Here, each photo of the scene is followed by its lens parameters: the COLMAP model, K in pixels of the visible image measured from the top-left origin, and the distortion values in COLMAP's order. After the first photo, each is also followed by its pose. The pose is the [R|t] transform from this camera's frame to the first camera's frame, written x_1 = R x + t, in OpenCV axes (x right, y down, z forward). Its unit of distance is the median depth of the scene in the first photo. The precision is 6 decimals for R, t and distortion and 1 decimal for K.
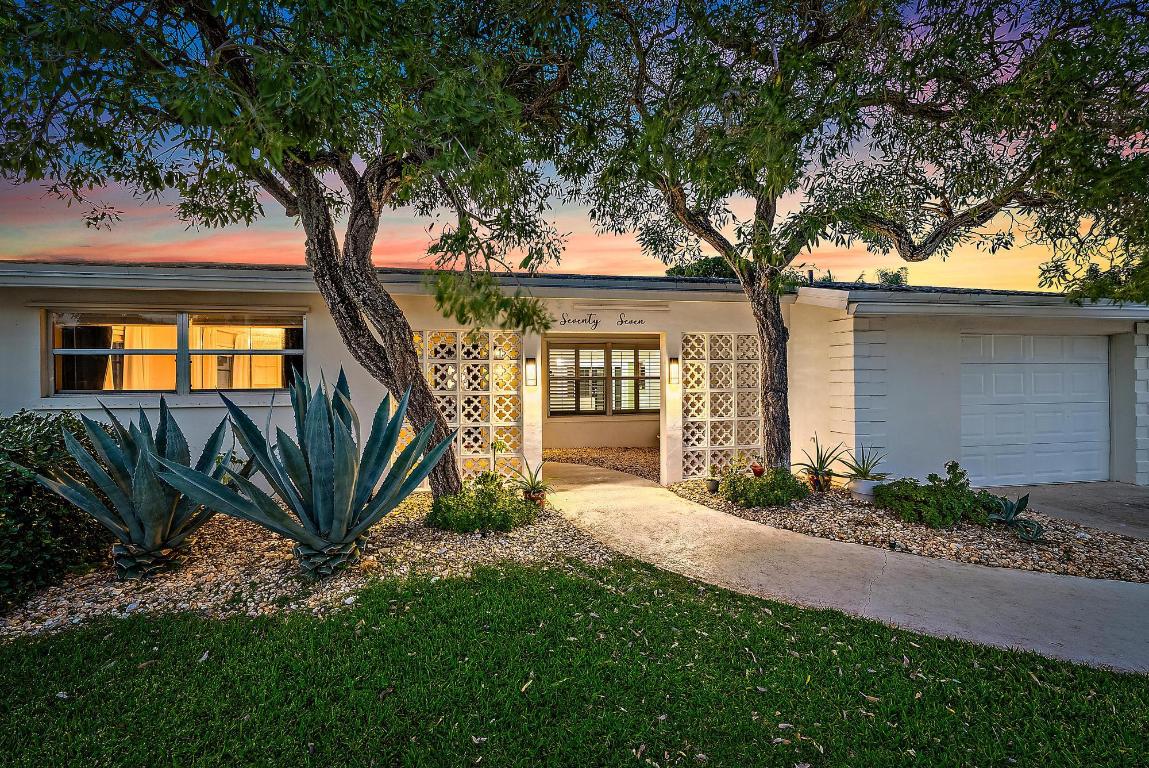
lens RADIAL K [[508.9, 0, 574.3], [0, 508.9, 369.8], [0, 0, 1]] dist [-0.000696, -0.000018]
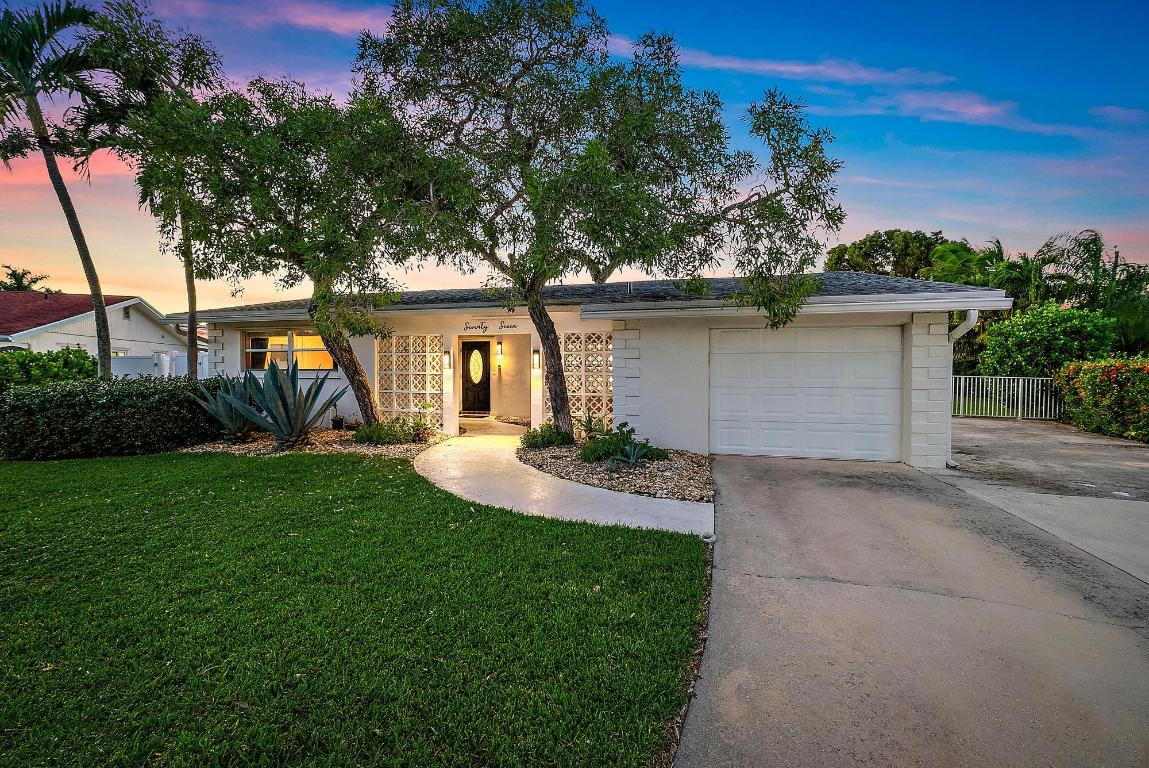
lens RADIAL K [[508.9, 0, 574.3], [0, 508.9, 369.8], [0, 0, 1]] dist [-0.000696, -0.000018]
pose [[0.898354, 0.007185, -0.439213, 1.089412], [-0.001094, 0.999900, 0.014118, 0.013566], [0.439270, -0.012203, 0.898272, -0.296893]]
